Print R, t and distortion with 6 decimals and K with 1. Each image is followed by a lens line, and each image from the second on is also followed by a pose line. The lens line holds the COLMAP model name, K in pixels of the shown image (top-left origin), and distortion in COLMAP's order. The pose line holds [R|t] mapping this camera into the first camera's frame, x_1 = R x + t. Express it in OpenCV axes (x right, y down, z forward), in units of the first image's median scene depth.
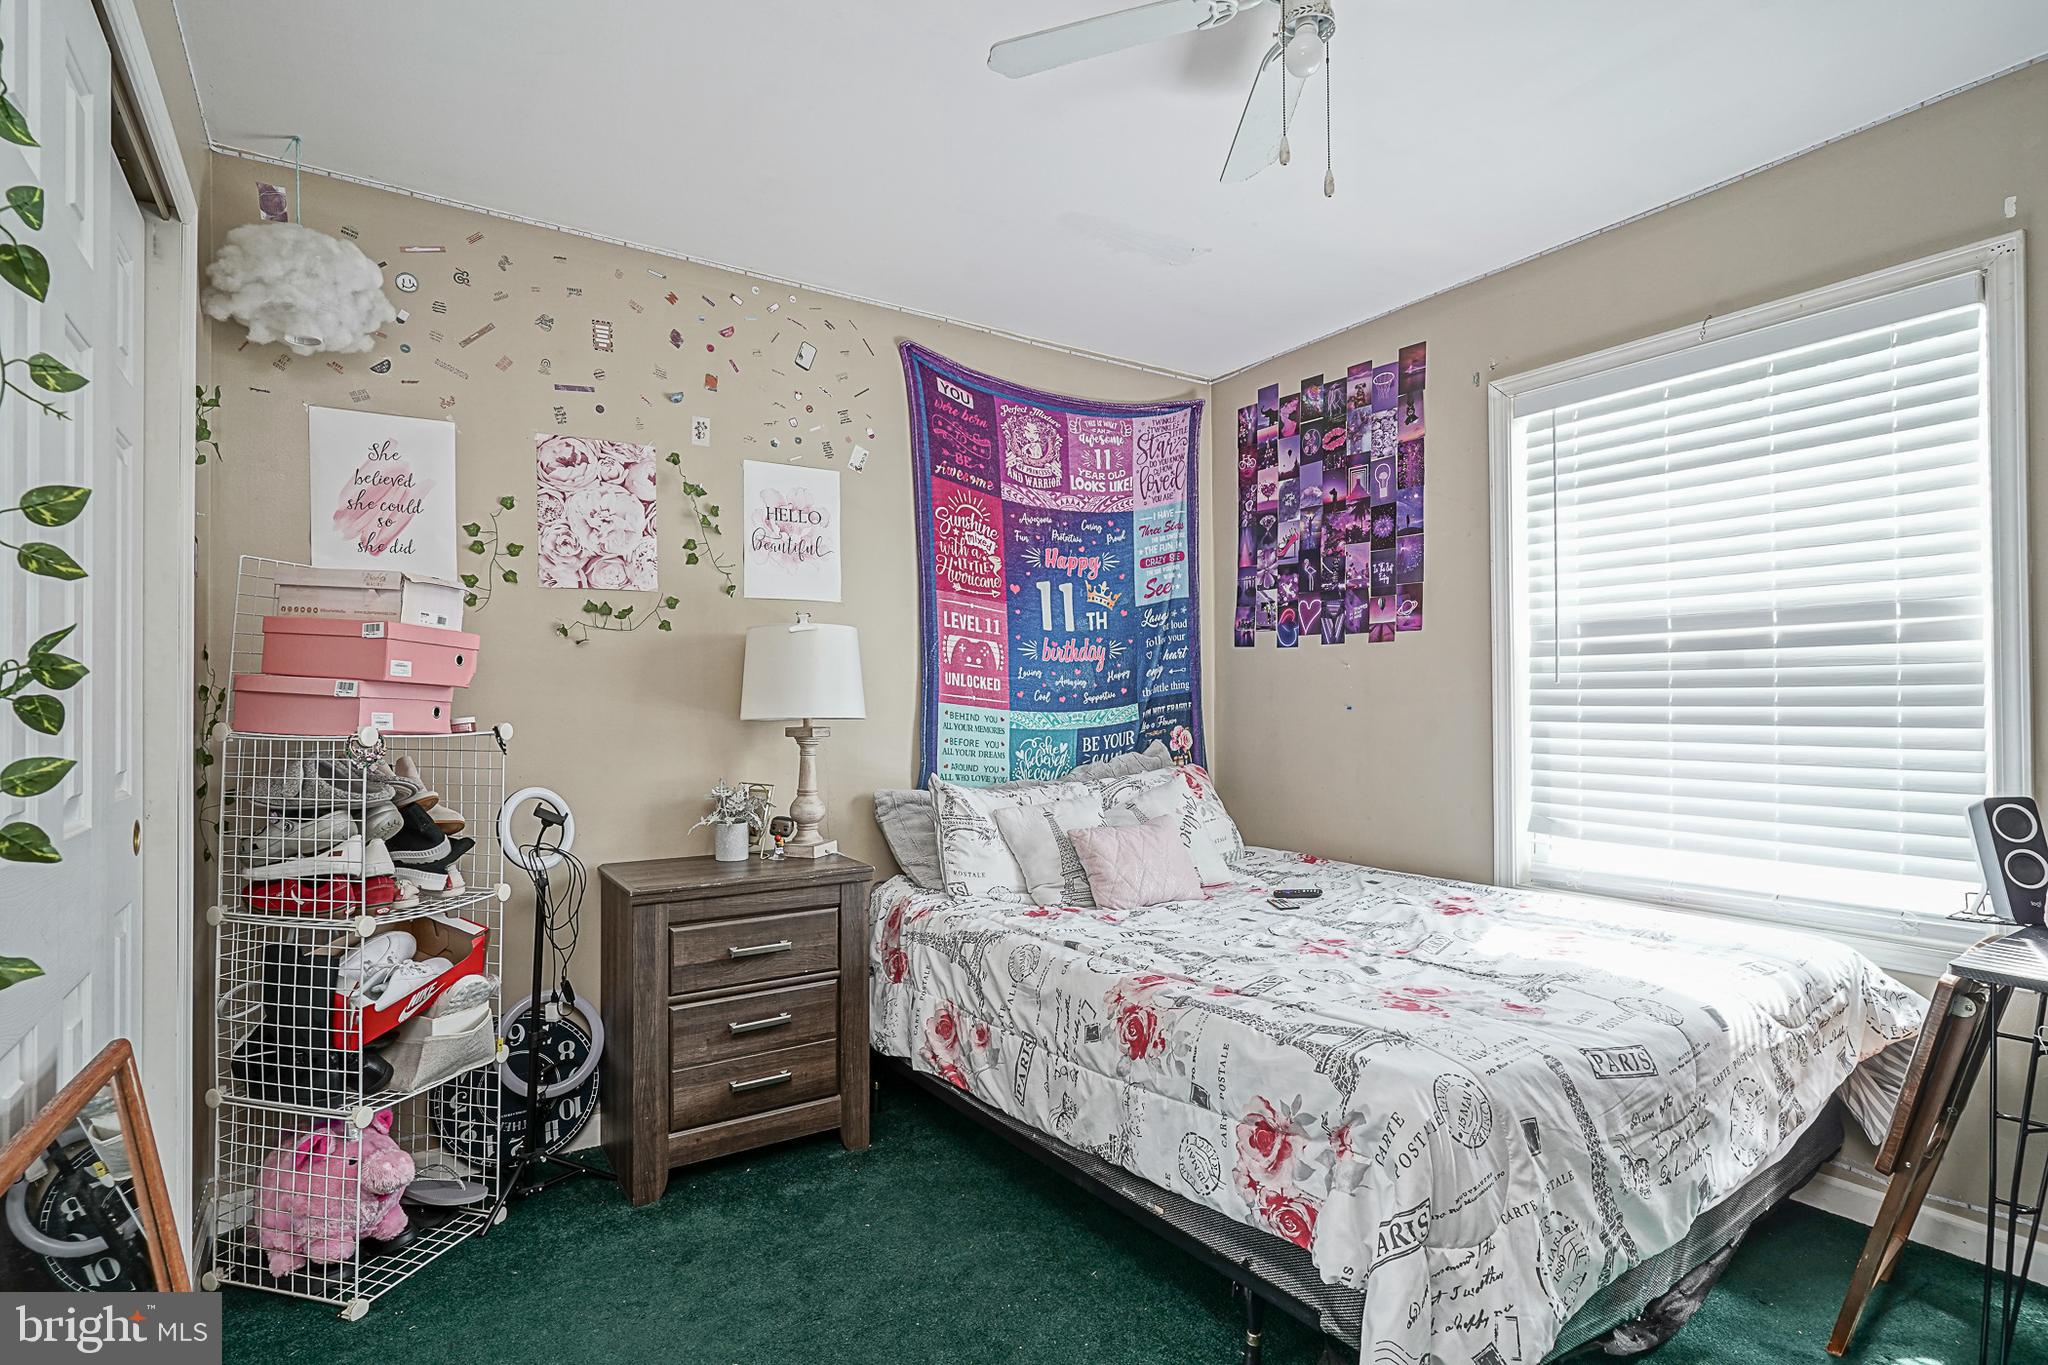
lens RADIAL K [[1006.8, 0, 1011.3], [0, 1006.8, 690.1], [0, 0, 1]] dist [-0.009372, 0.004736]
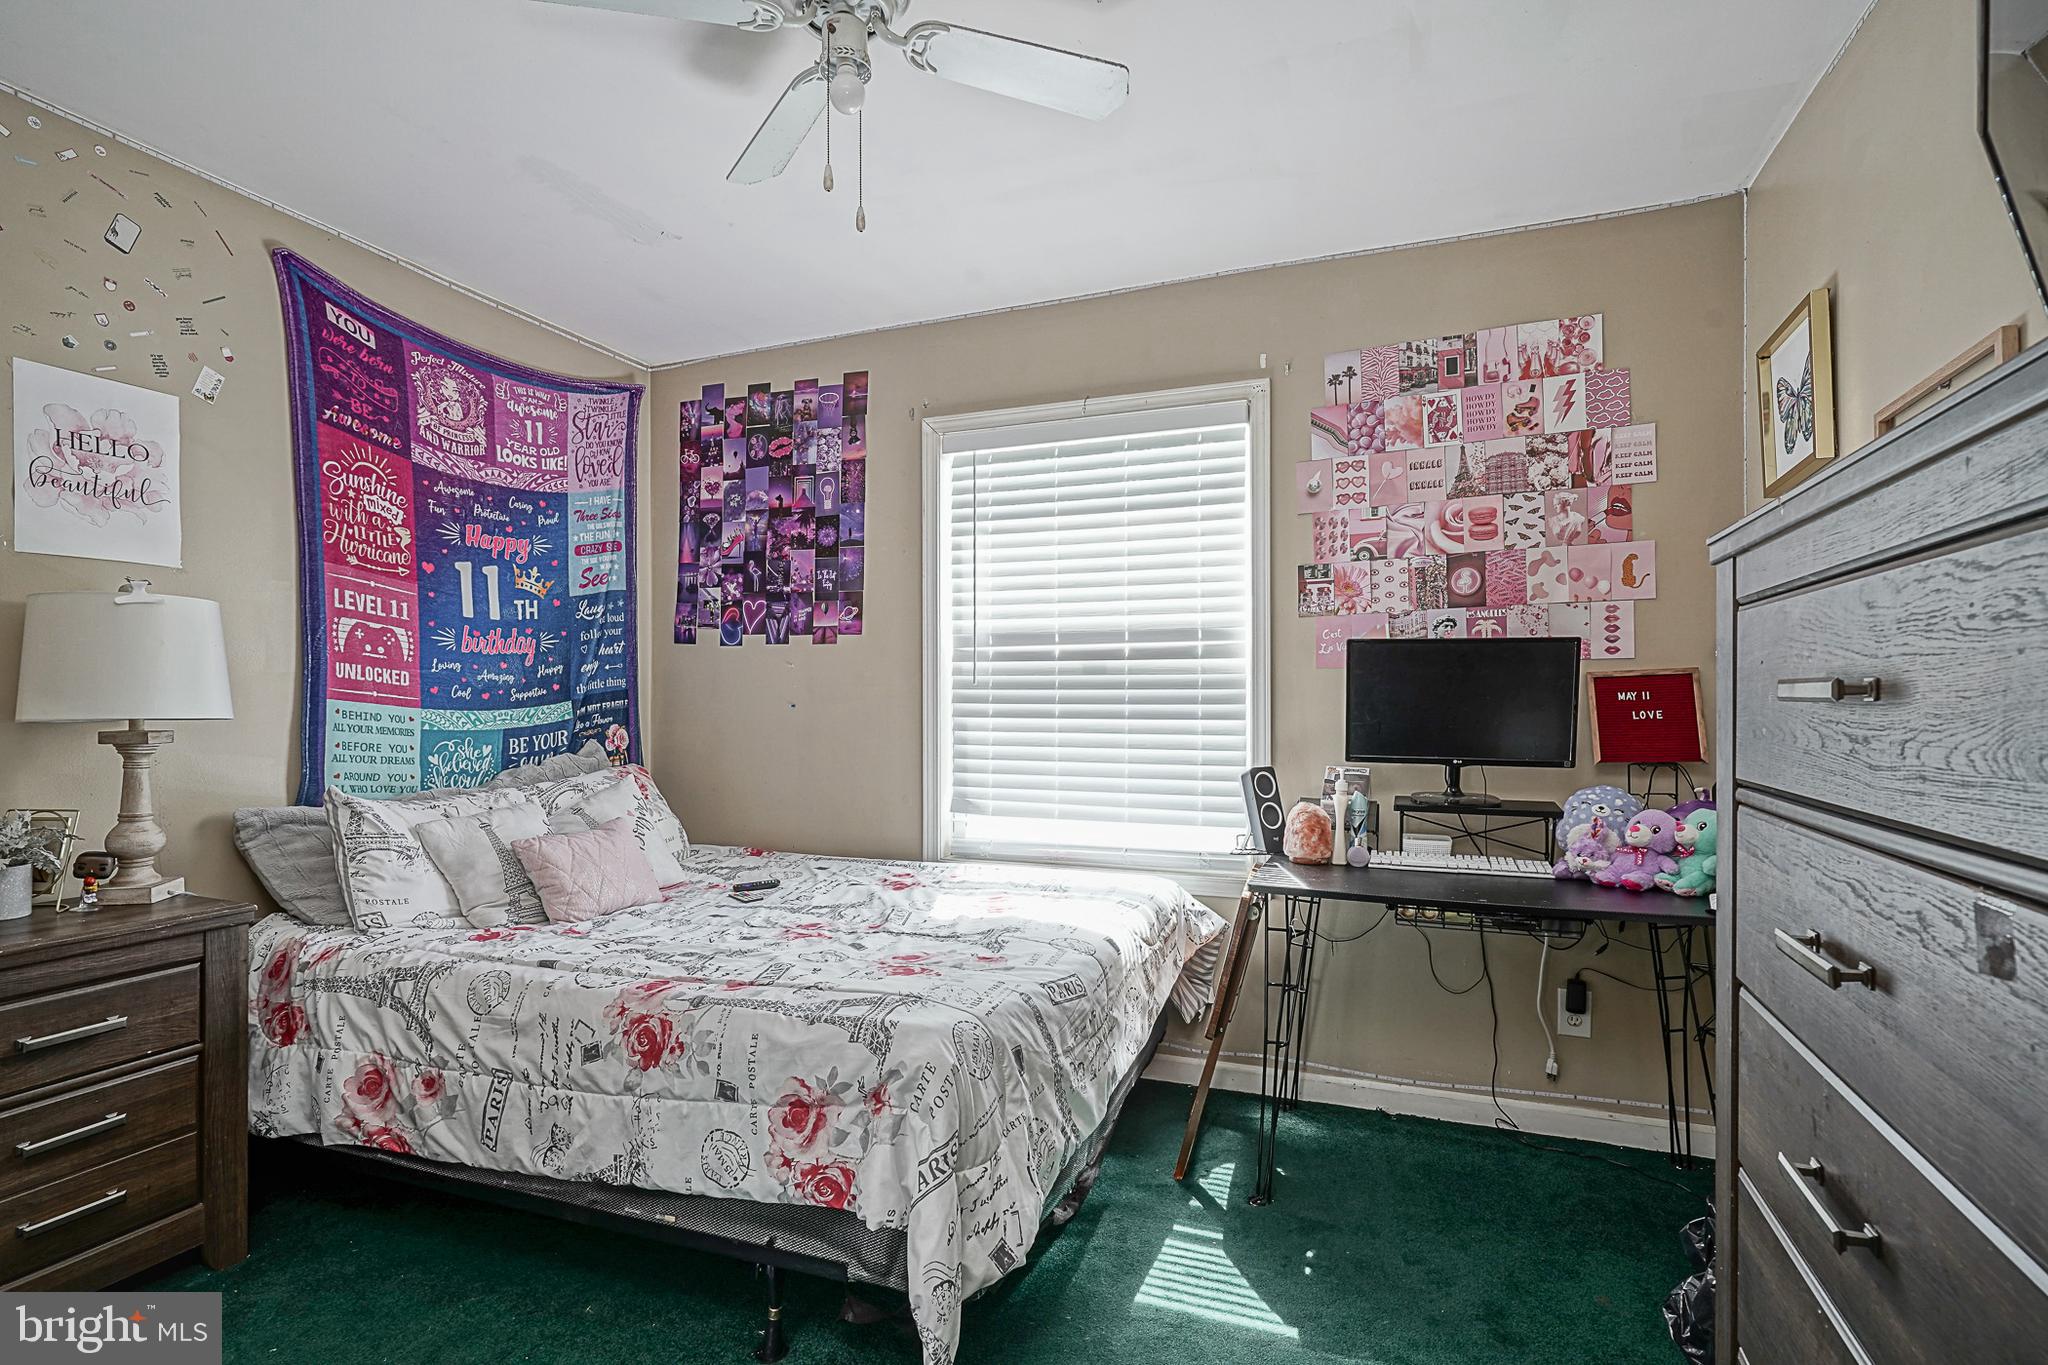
lens RADIAL K [[1006.8, 0, 1003.6], [0, 1006.8, 697.6], [0, 0, 1]] dist [-0.009372, 0.004736]
pose [[0.820406, 0.004879, 0.571761, -0.107195], [-0.010305, 0.999927, 0.006254, 0.000649], [-0.571689, -0.011023, 0.820396, 0.013657]]
